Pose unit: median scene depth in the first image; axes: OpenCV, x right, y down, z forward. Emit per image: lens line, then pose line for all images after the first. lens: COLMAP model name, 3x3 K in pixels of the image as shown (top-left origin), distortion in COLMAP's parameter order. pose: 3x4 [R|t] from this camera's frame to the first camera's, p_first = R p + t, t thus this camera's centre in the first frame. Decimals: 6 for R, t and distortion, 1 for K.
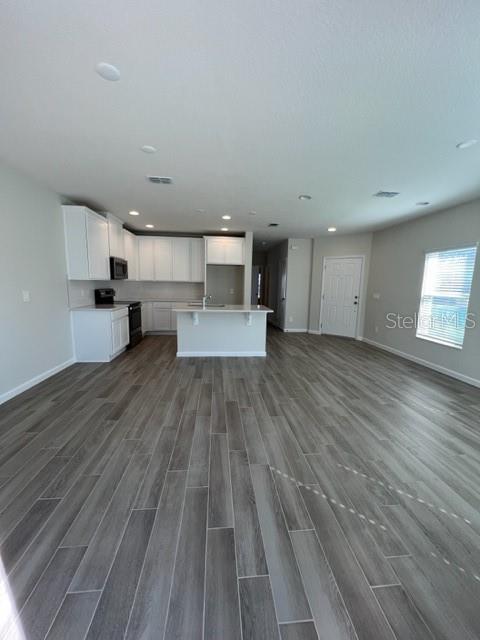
lens RADIAL K [[257.8, 0, 240.0], [0, 257.8, 320.0], [0, 0, 1]] dist [-0.000877, -0.000066]
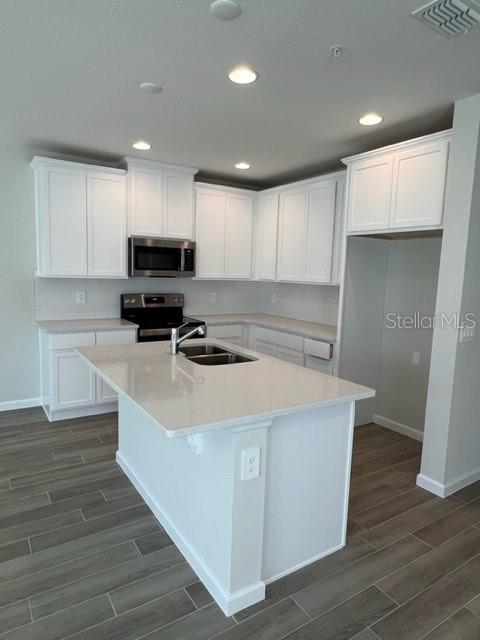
lens RADIAL K [[405.9, 0, 240.0], [0, 405.9, 320.0], [0, 0, 1]] dist [-0.003386, -0.001466]
pose [[0.461310, 0.100521, -0.881526, 0.435631], [-0.145818, 0.988641, 0.036428, -0.147192], [0.875174, 0.111738, 0.470728, 0.894616]]
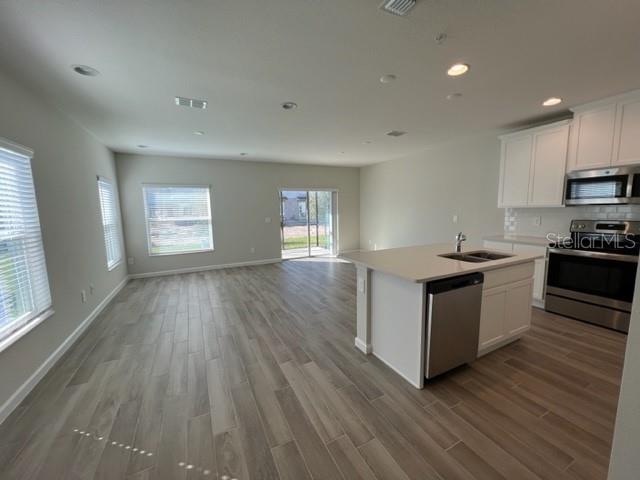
lens RADIAL K [[257.8, 0, 320.0], [0, 257.8, 237.9], [0, 0, 1]] dist [-0.000877, -0.000066]
pose [[-0.930845, 0.041115, -0.363094, 0.395804], [-0.050195, 0.969844, 0.238503, -0.226432], [0.361950, 0.240235, -0.900710, 1.552859]]
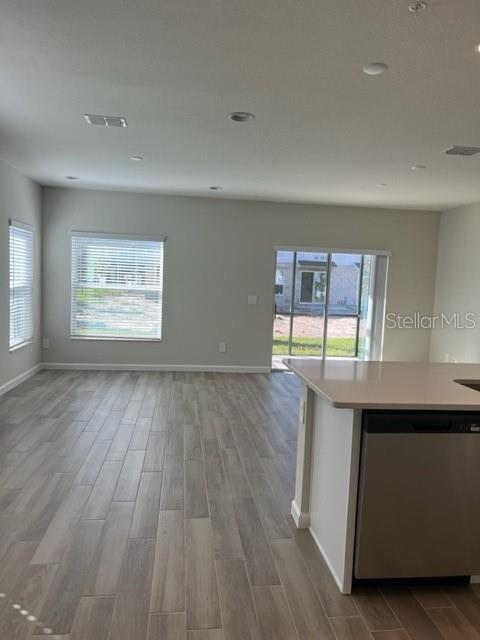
lens RADIAL K [[486.5, 0, 240.0], [0, 486.5, 320.0], [0, 0, 1]] dist [0.067699, -0.080824]
pose [[-0.997639, -0.060508, -0.032476, 0.220507], [-0.066209, 0.973016, 0.221033, -0.249212], [0.018225, 0.222662, -0.974725, 1.701674]]
